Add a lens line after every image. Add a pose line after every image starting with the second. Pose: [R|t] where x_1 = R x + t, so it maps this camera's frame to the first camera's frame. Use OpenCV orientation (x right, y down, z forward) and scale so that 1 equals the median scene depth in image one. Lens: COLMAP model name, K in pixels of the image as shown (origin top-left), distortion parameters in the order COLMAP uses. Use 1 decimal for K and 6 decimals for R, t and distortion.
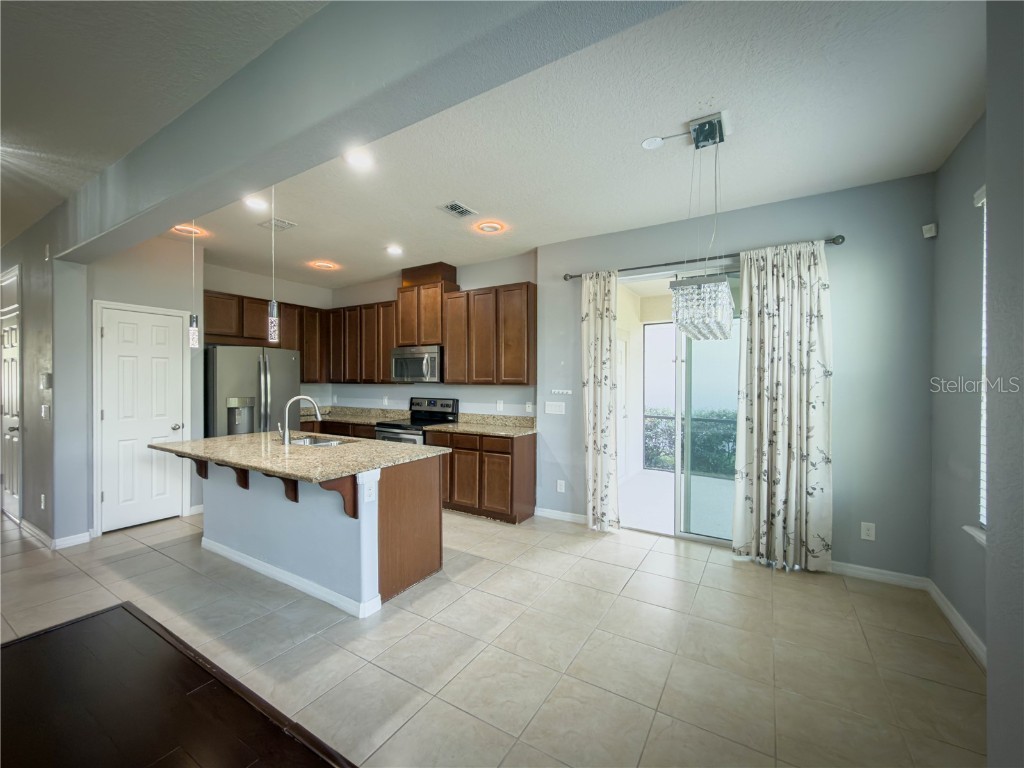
lens RADIAL K [[417.7, 0, 513.2], [0, 417.7, 384.8], [0, 0, 1]] dist [-0.001390, 0.001048]
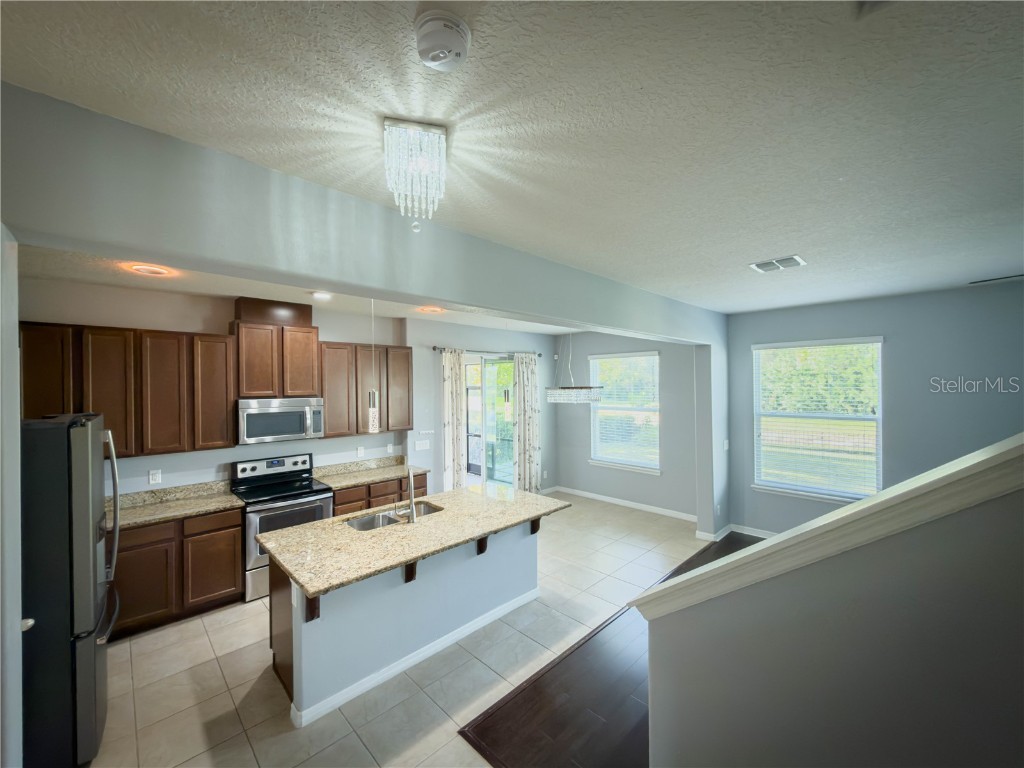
lens RADIAL K [[408.5, 0, 512.0], [0, 408.5, 384.0], [0, 0, 1]] dist [-0.000316, 0.000102]
pose [[0.246799, -0.004648, 0.969056, -1.109287], [0.018302, 0.999833, 0.000134, -0.135993], [-0.968894, 0.017702, 0.246842, 0.425955]]
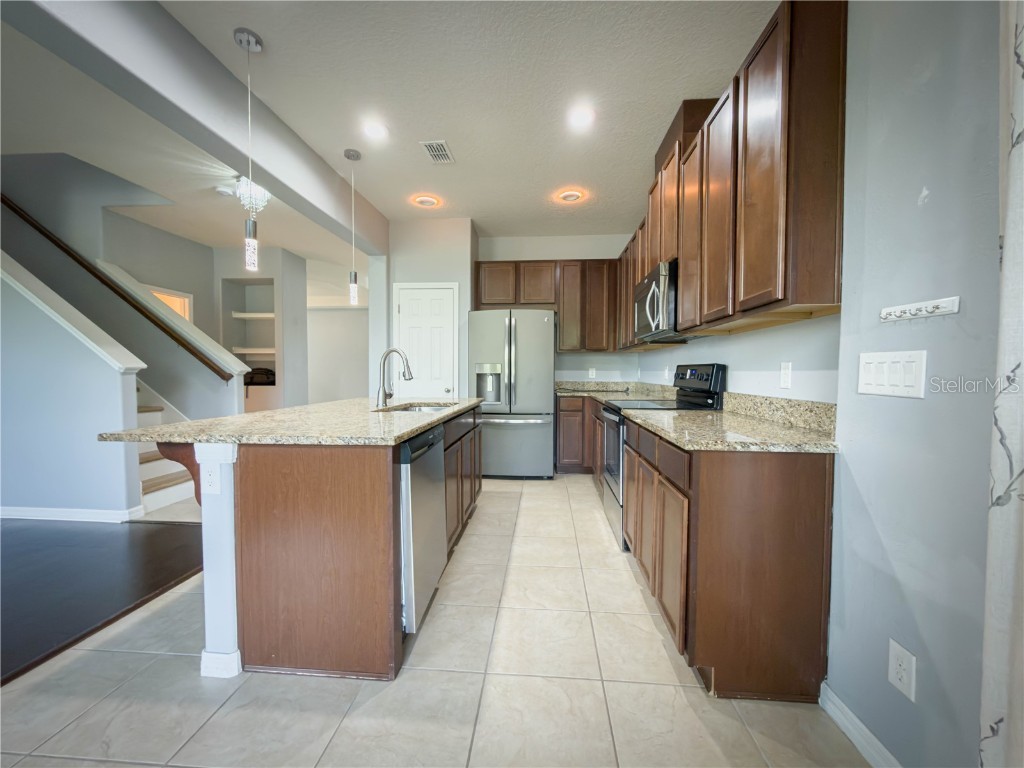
lens RADIAL K [[408.5, 0, 512.0], [0, 408.5, 384.0], [0, 0, 1]] dist [-0.000316, 0.000102]
pose [[0.448236, 0.023921, -0.893595, 0.236442], [-0.009233, 0.999712, 0.022130, 0.061320], [0.893867, -0.001669, 0.448328, 0.687197]]
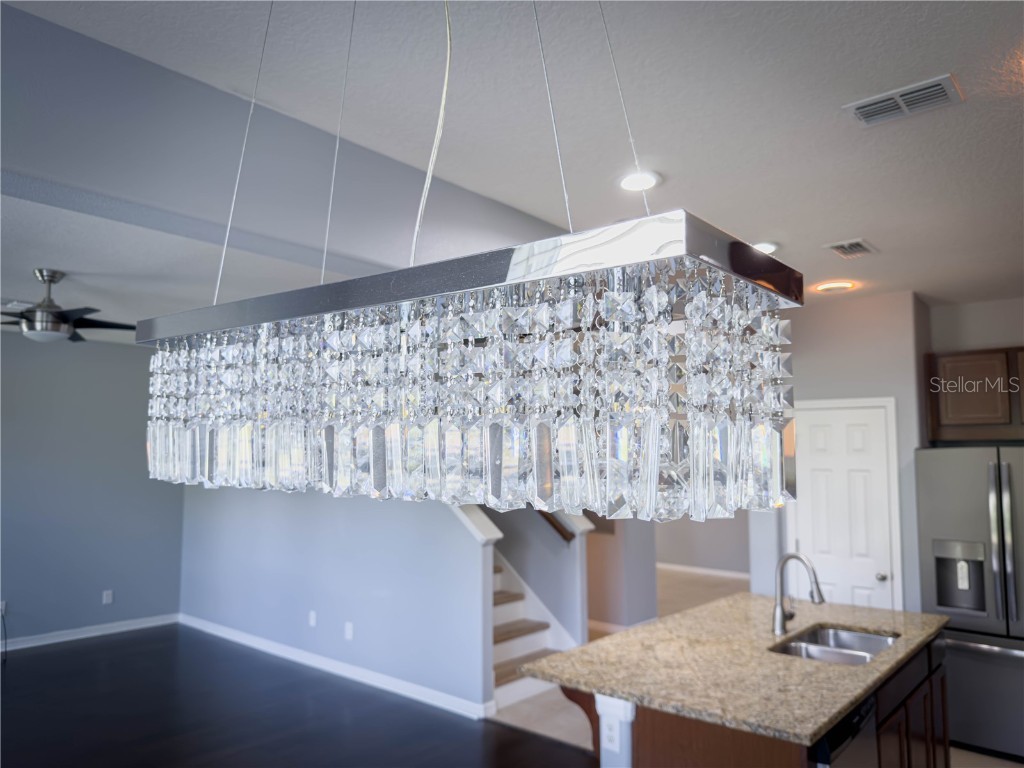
lens RADIAL K [[736.7, 0, 506.5], [0, 736.7, 389.3], [0, 0, 1]] dist [-0.019351, 0.002576]
pose [[-0.165217, -0.092861, -0.981876, 0.456379], [-0.012400, 0.995674, -0.092079, -0.080262], [0.986179, -0.003038, -0.165653, 0.626761]]
